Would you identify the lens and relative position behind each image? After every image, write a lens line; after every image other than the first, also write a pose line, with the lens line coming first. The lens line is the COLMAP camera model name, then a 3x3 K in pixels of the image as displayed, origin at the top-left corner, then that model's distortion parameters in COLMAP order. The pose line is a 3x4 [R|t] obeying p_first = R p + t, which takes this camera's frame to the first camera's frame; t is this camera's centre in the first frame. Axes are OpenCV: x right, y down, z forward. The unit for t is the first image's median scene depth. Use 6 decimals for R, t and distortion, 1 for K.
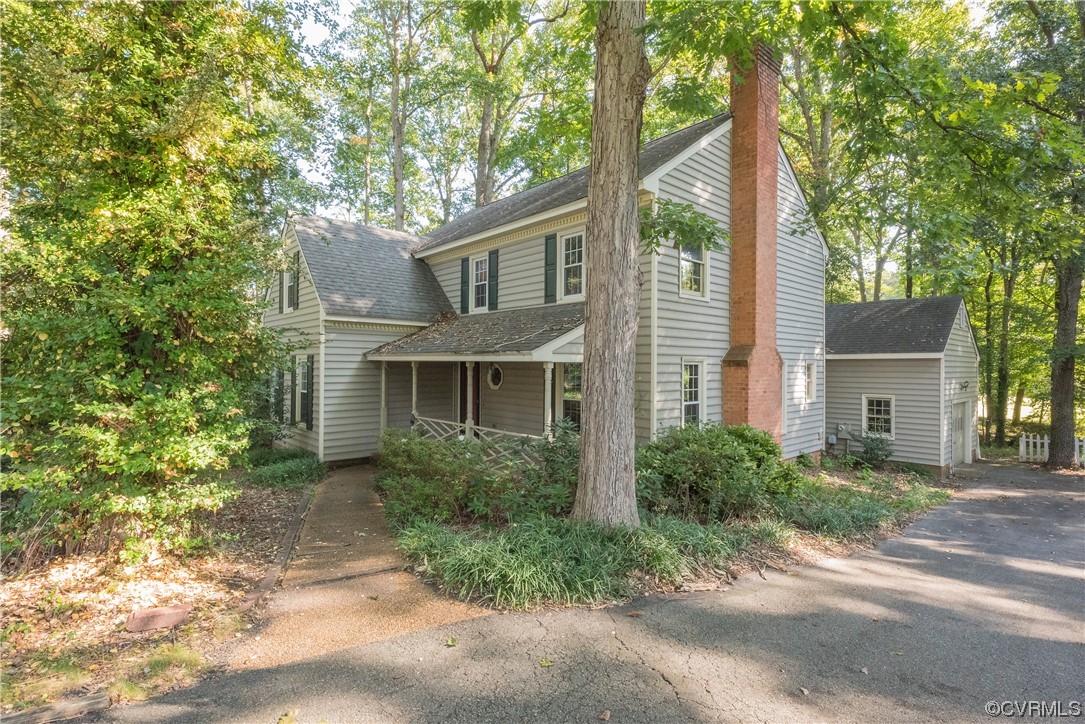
lens RADIAL K [[514.7, 0, 537.8], [0, 514.7, 364.1], [0, 0, 1]] dist [0.003262, 0.000638]
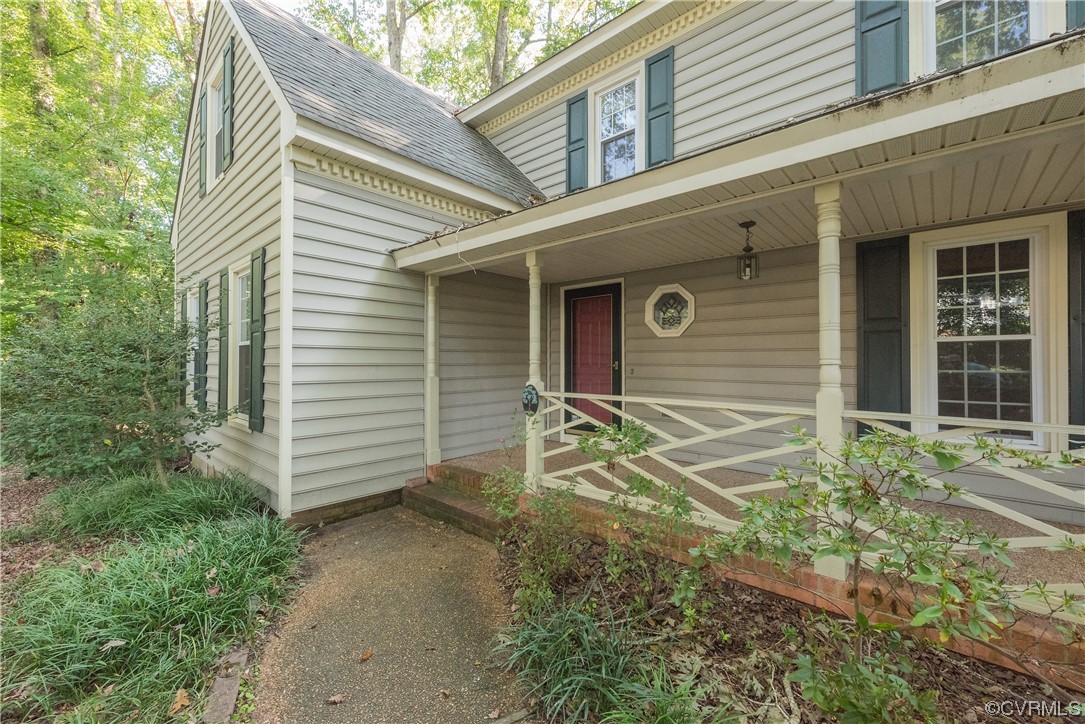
lens RADIAL K [[440.8, 0, 542.7], [0, 440.8, 358.4], [0, 0, 1]] dist [-0.000599, -0.000007]
pose [[0.993558, -0.003100, 0.113282, -0.245925], [0.003367, 0.999992, -0.002166, 0.069338], [-0.113274, 0.002533, 0.993561, 0.600960]]
